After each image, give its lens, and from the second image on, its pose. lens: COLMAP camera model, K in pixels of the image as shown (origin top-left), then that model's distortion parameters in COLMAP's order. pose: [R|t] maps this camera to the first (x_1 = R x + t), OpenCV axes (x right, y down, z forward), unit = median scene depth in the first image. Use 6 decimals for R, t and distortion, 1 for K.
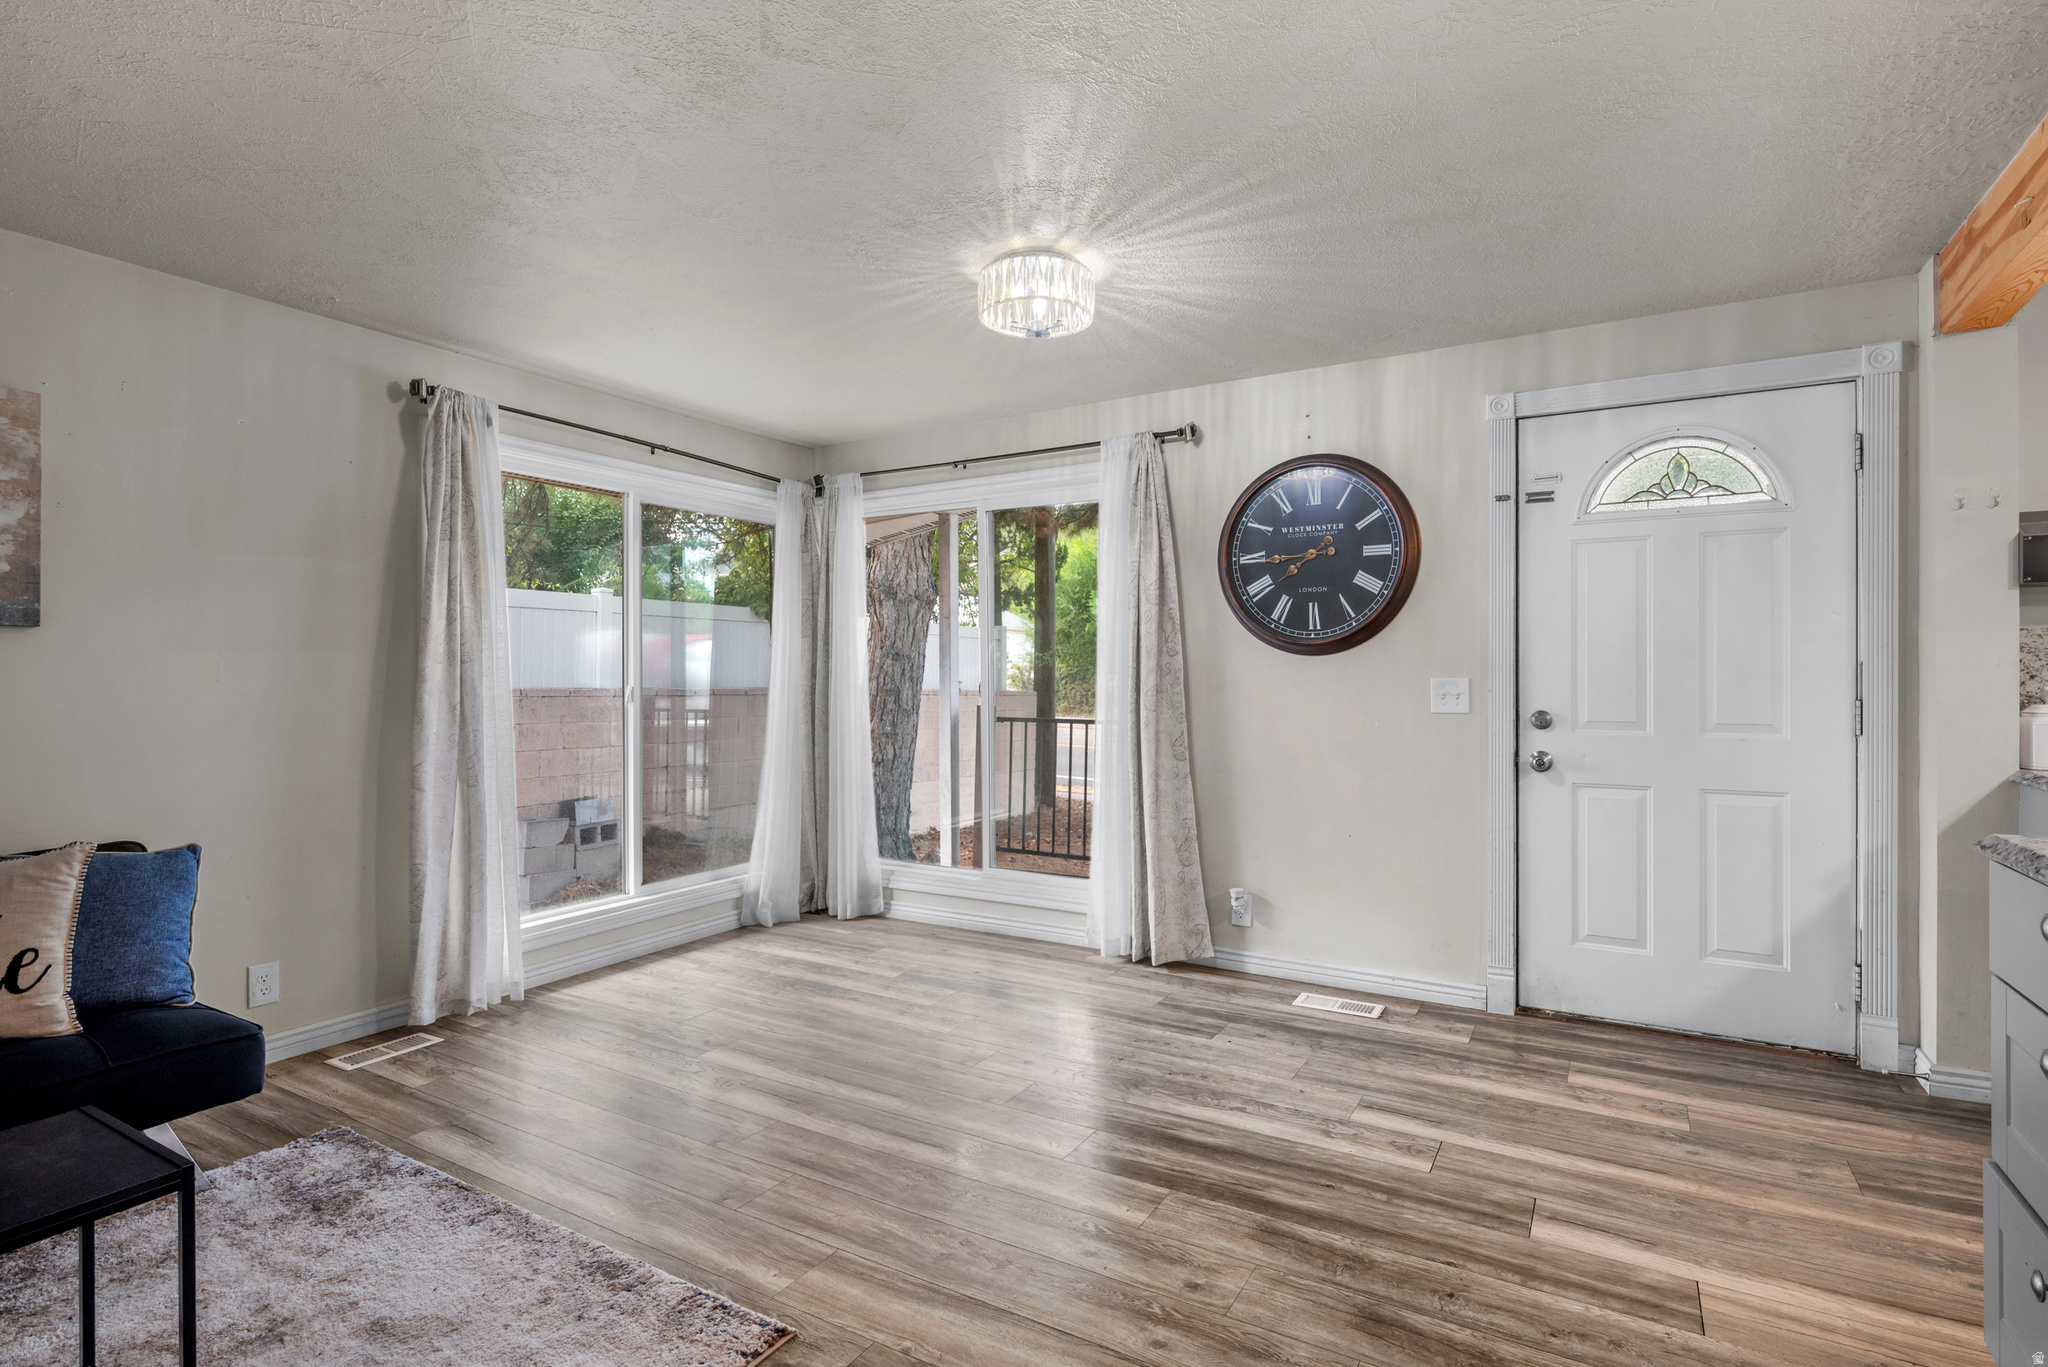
lens RADIAL K [[1016.2, 0, 1023.8], [0, 1016.2, 679.7], [0, 0, 1]] dist [-0.004767, 0.000787]
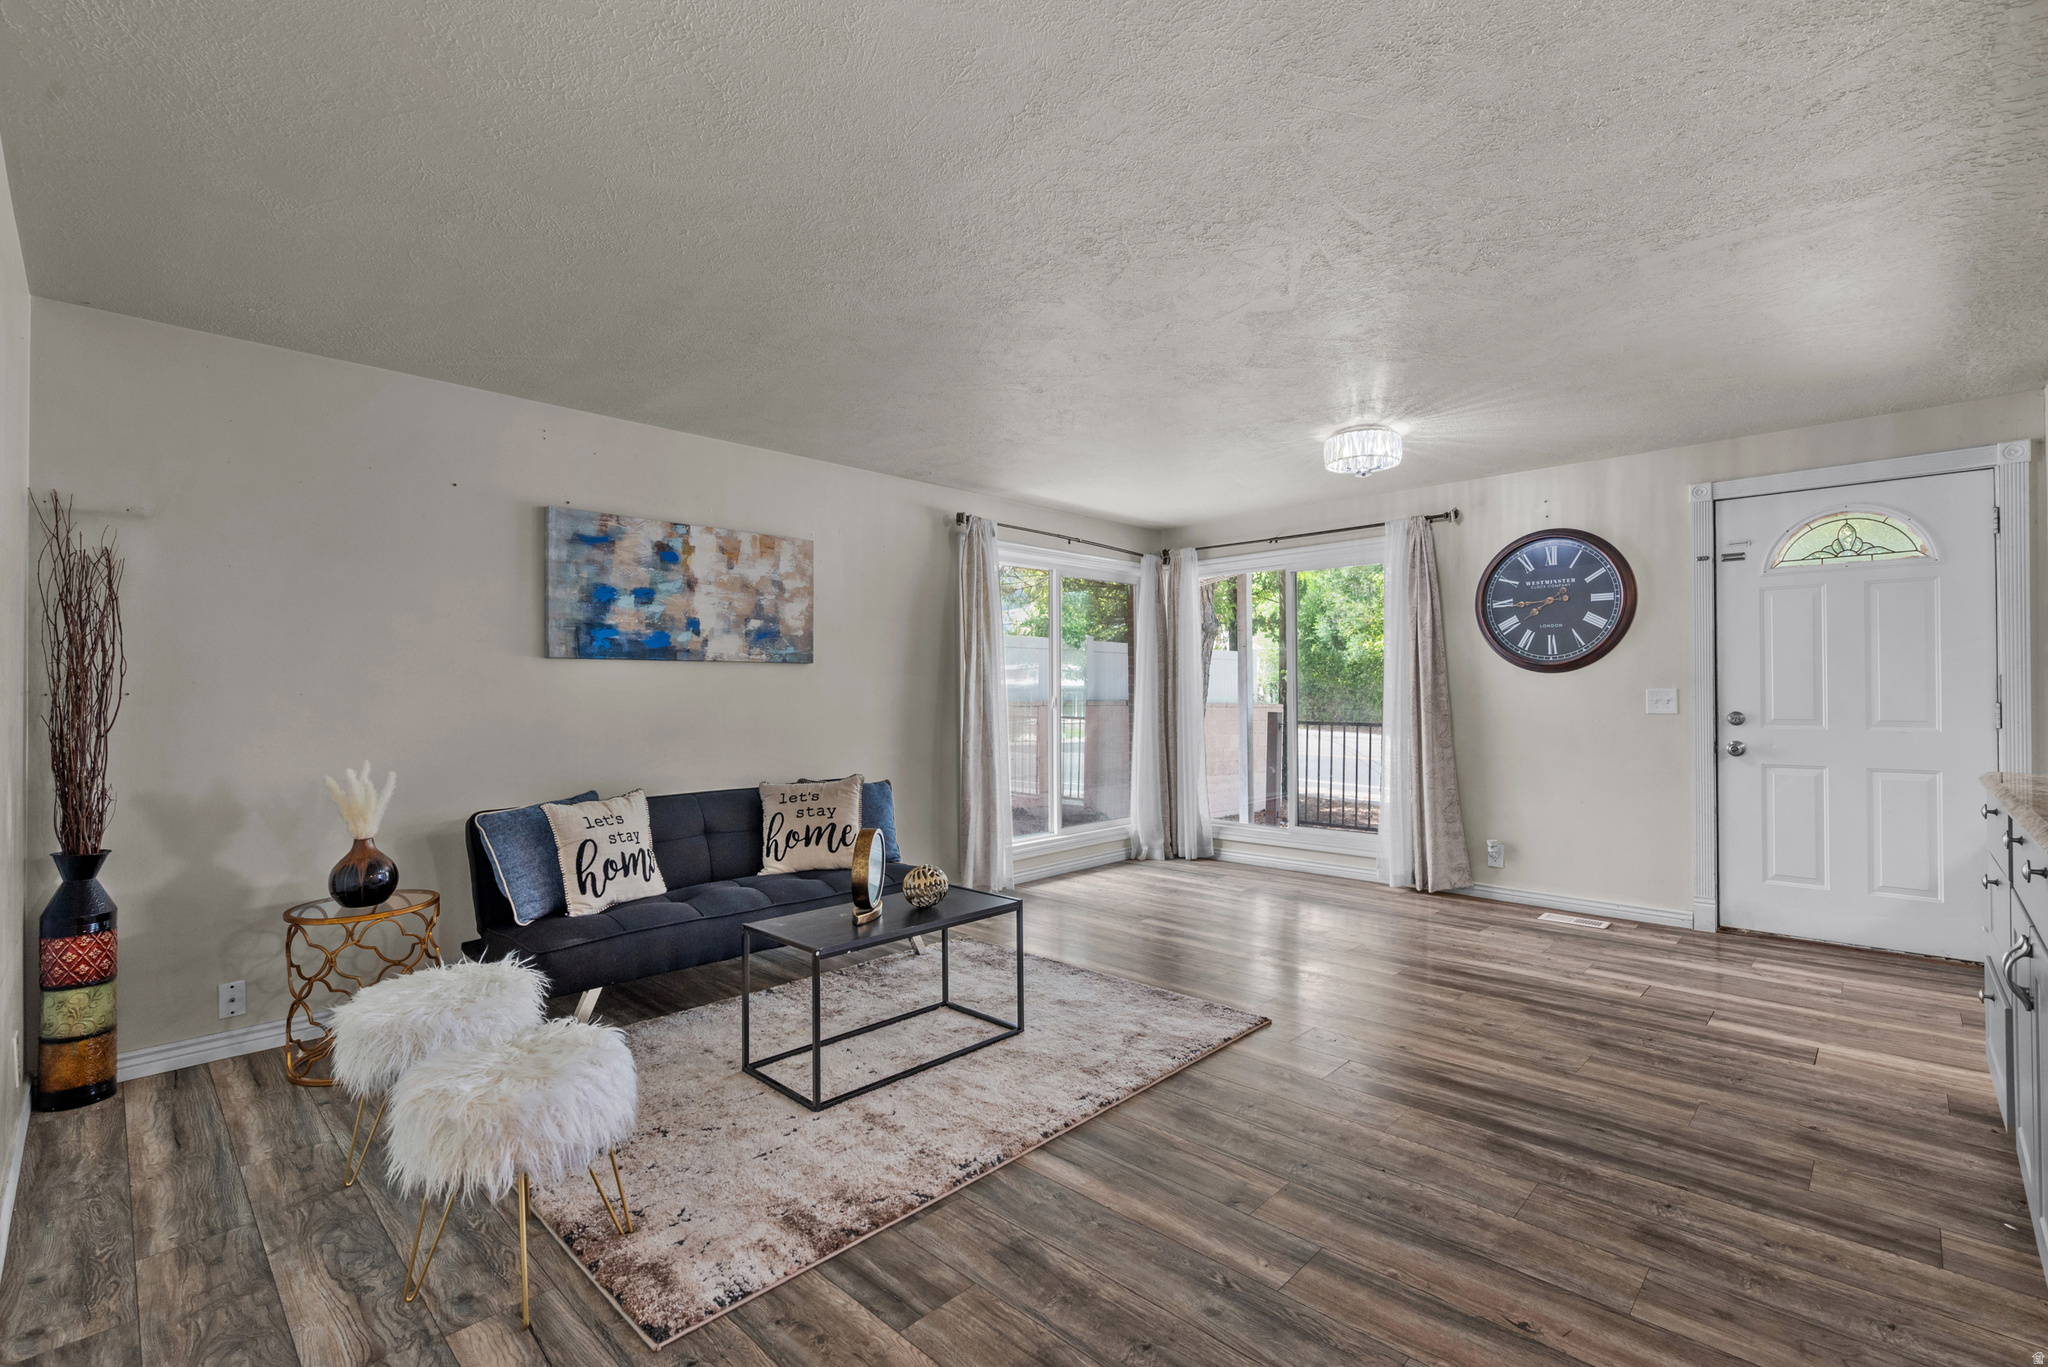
lens RADIAL K [[912.2, 0, 1025.7], [0, 912.2, 689.2], [0, 0, 1]] dist [-0.001568, 0.000186]
pose [[0.972893, -0.004034, -0.231222, -0.150895], [0.002110, 0.999961, -0.008565, 0.009142], [0.231248, 0.007844, 0.972863, -0.452854]]
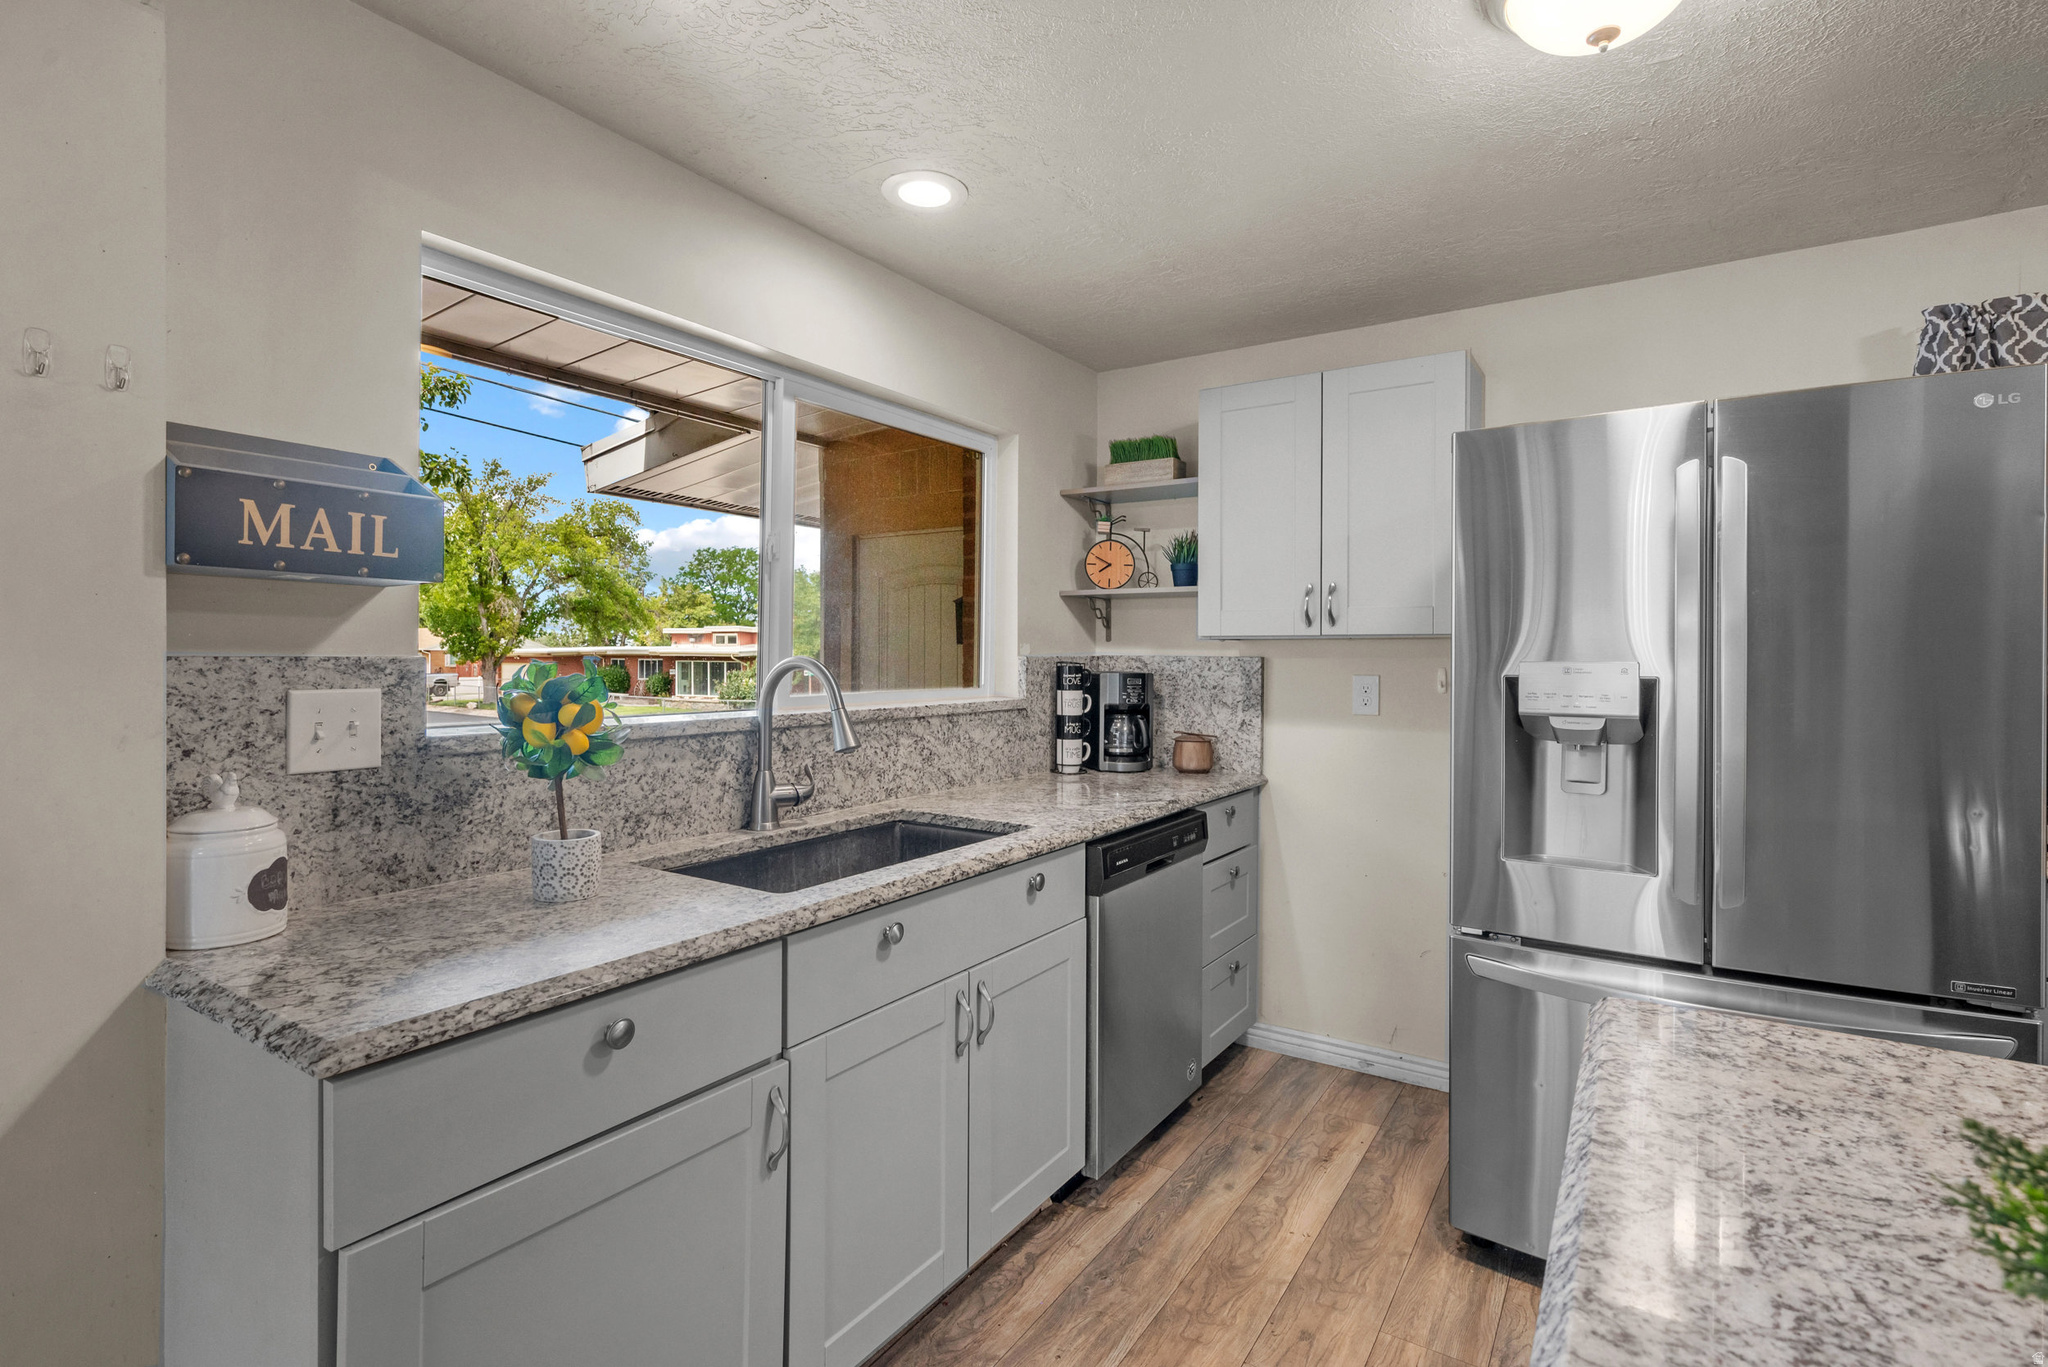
lens RADIAL K [[984.0, 0, 1063.5], [0, 984.0, 682.3], [0, 0, 1]] dist [0.000744, -0.000018]
pose [[0.023027, 0.004436, 0.999725, 0.437215], [-0.002167, 0.999988, -0.004387, -0.031403], [-0.999732, -0.002065, 0.023036, 0.468581]]
